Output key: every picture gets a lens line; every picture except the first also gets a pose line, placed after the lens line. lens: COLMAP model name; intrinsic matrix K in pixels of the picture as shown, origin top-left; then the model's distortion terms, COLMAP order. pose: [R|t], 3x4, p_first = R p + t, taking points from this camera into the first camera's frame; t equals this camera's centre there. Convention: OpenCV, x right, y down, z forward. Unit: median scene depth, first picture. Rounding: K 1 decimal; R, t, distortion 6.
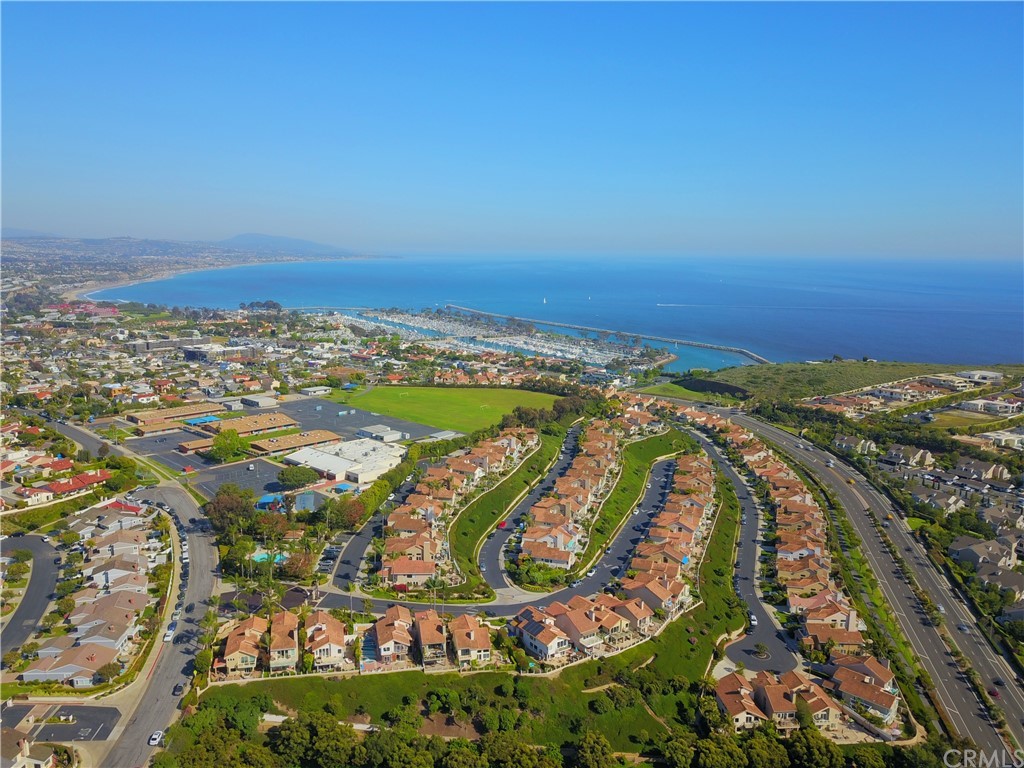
lens RADIAL K [[797.1, 0, 506.9], [0, 797.1, 387.8], [0, 0, 1]] dist [0.023789, -0.010644]
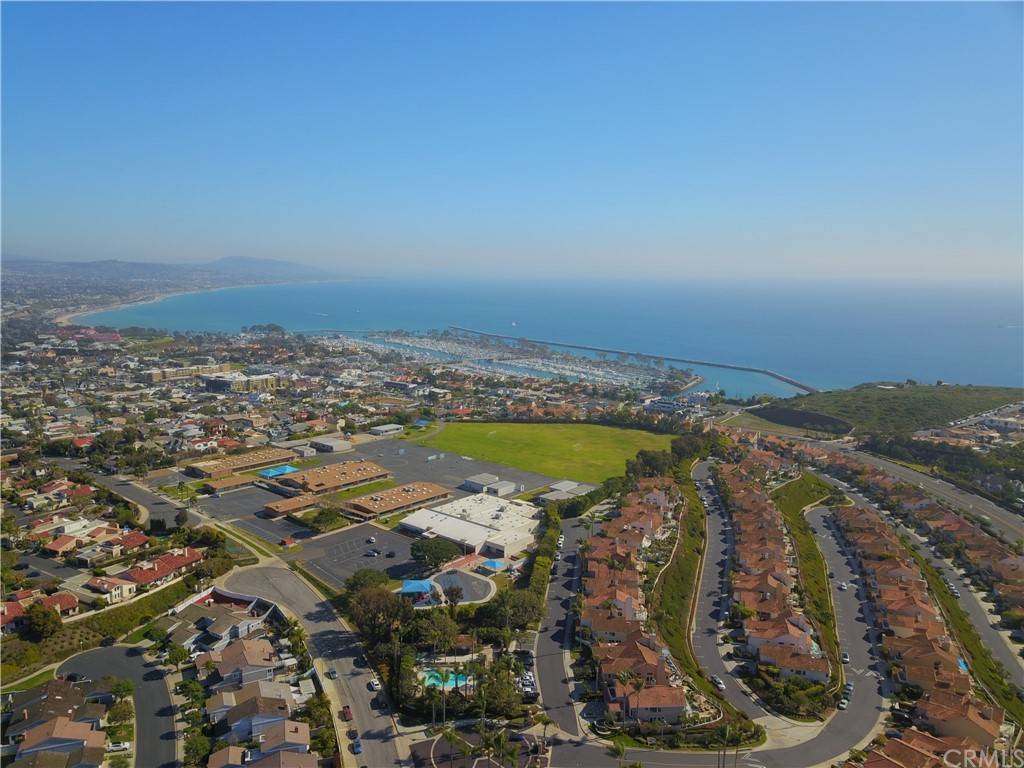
lens RADIAL K [[797.1, 0, 516.3], [0, 797.1, 383.1], [0, 0, 1]] dist [0.023789, -0.010644]
pose [[0.999700, -0.009779, 0.022439, -0.073228], [0.010464, 0.999475, -0.030648, -0.012296], [-0.022127, 0.030874, 0.999278, 0.072246]]
